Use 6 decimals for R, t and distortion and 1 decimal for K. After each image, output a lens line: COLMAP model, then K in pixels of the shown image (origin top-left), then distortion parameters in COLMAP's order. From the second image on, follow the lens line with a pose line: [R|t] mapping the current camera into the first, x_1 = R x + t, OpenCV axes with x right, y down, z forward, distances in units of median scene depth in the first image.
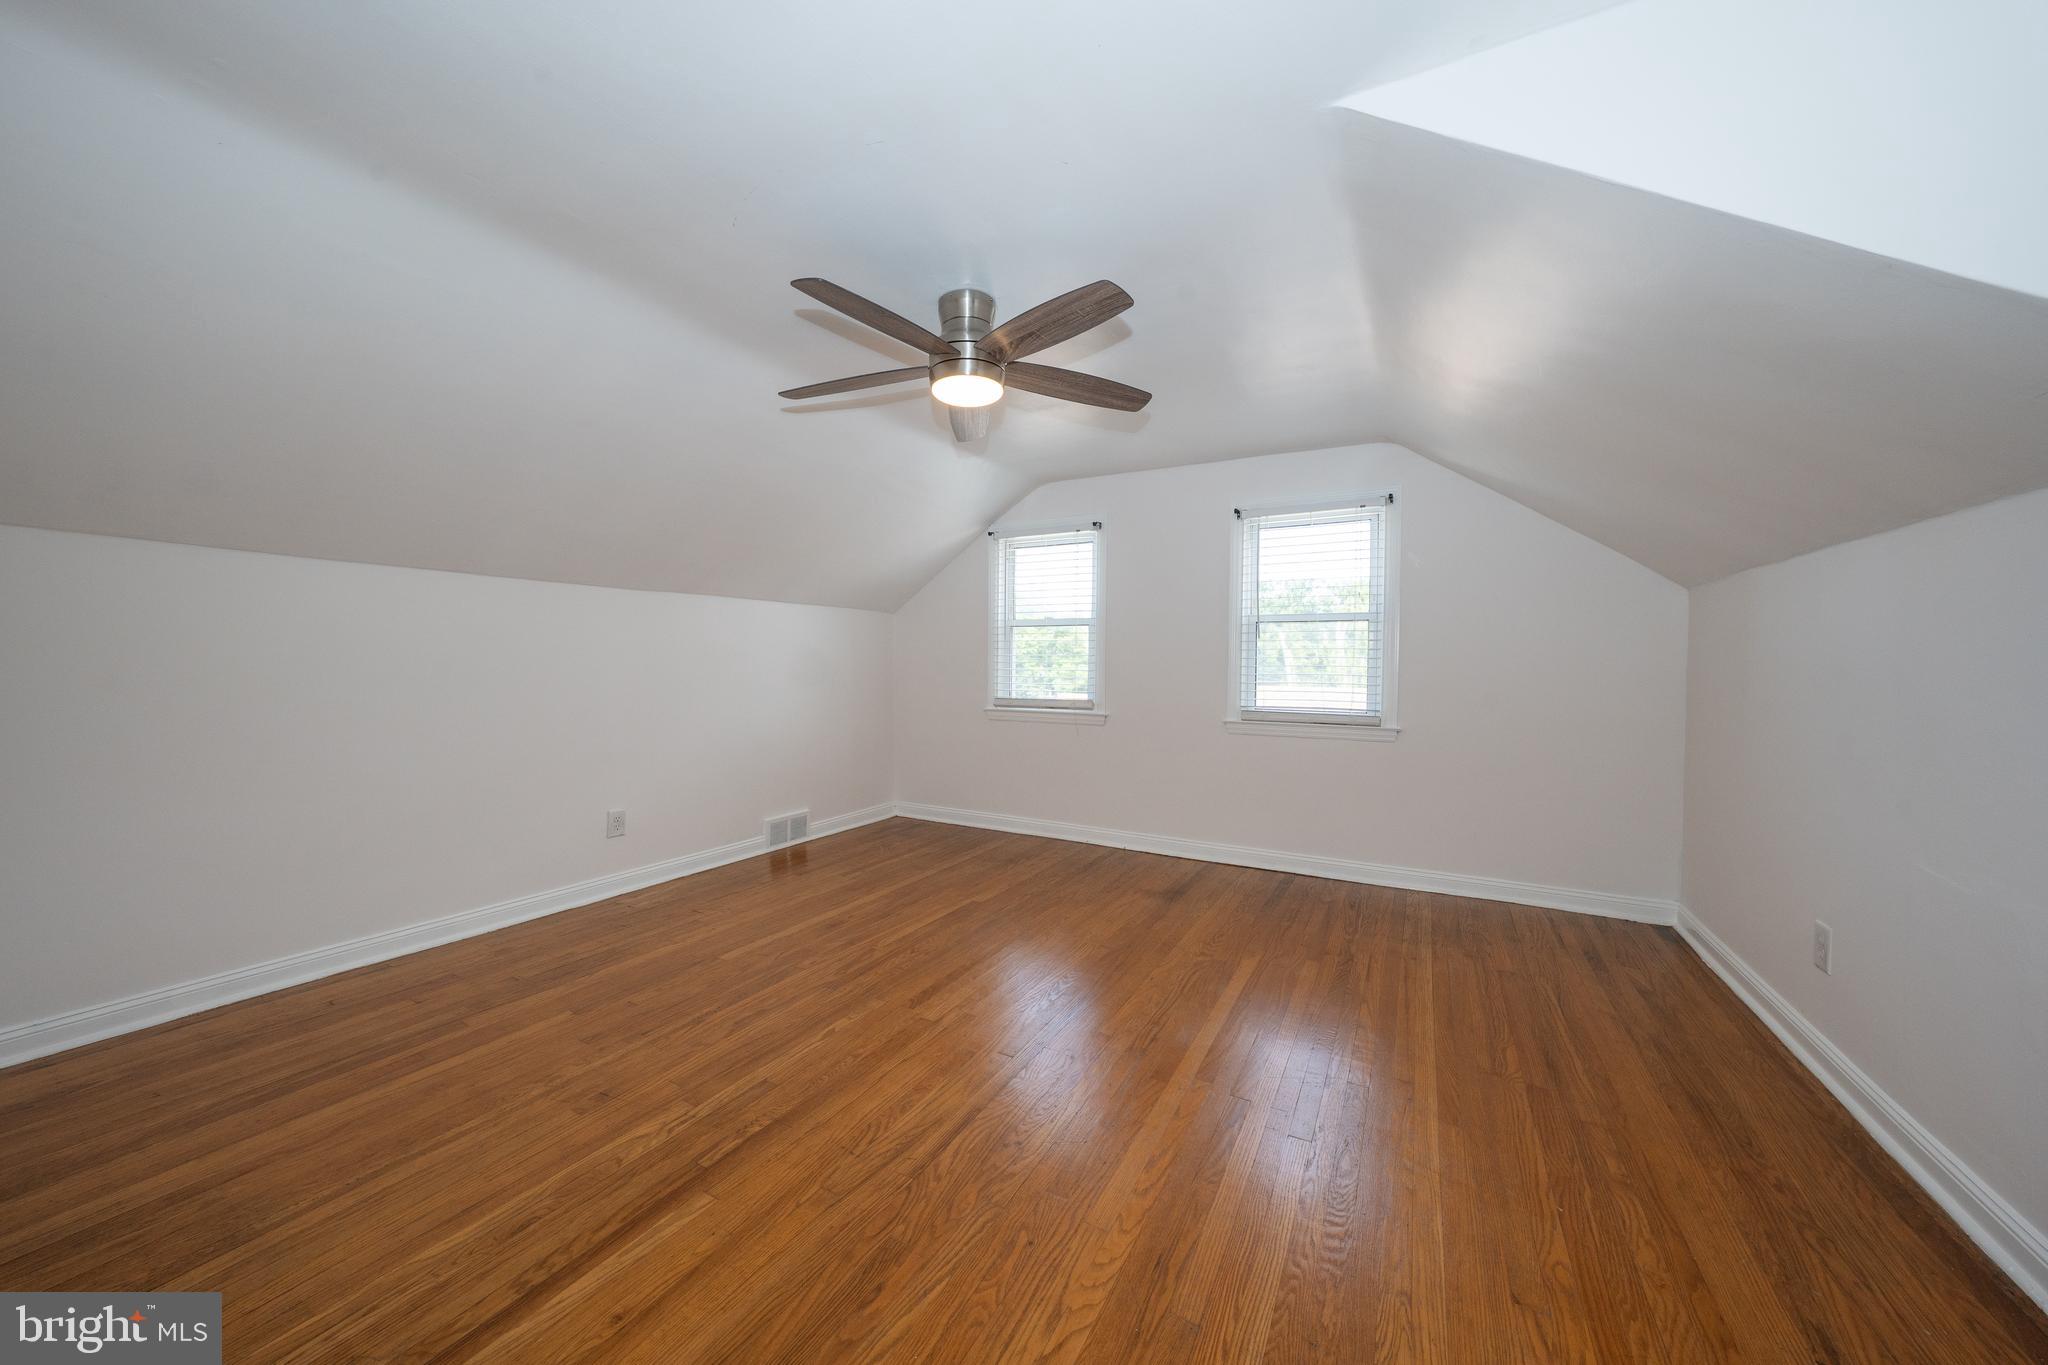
lens RADIAL K [[704.7, 0, 1025.2], [0, 704.7, 677.2], [0, 0, 1]] dist [-0.028051, 0.005594]
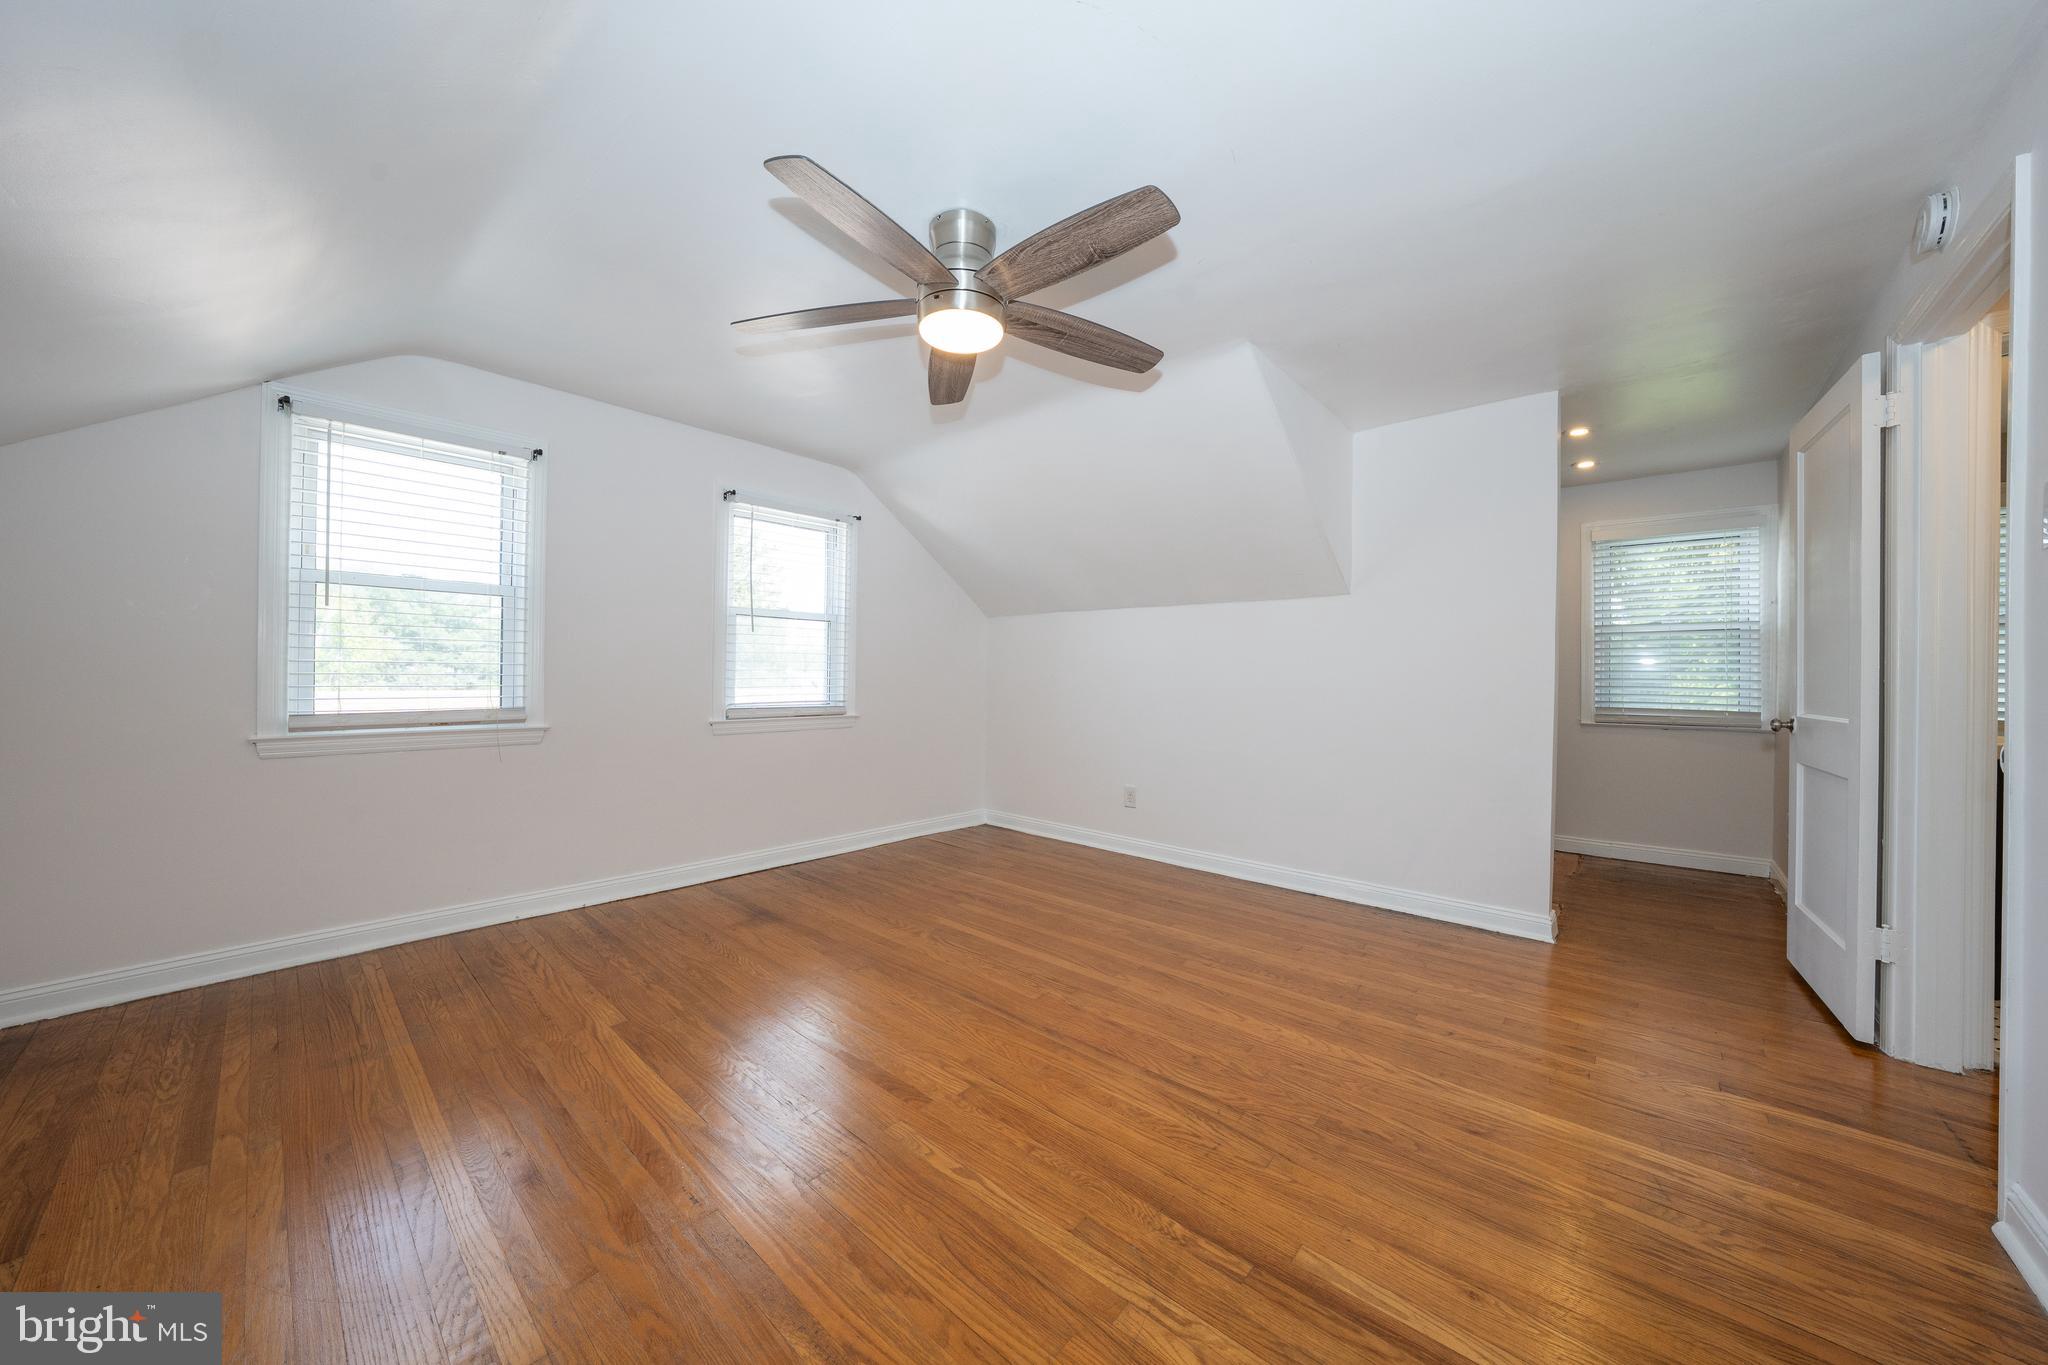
lens RADIAL K [[704.7, 0, 1025.2], [0, 704.7, 677.2], [0, 0, 1]] dist [-0.028051, 0.005594]
pose [[0.209318, -0.008822, 0.977808, -1.412650], [0.009949, 0.999927, 0.006892, 0.009848], [-0.977797, 0.008286, 0.209390, 1.177156]]
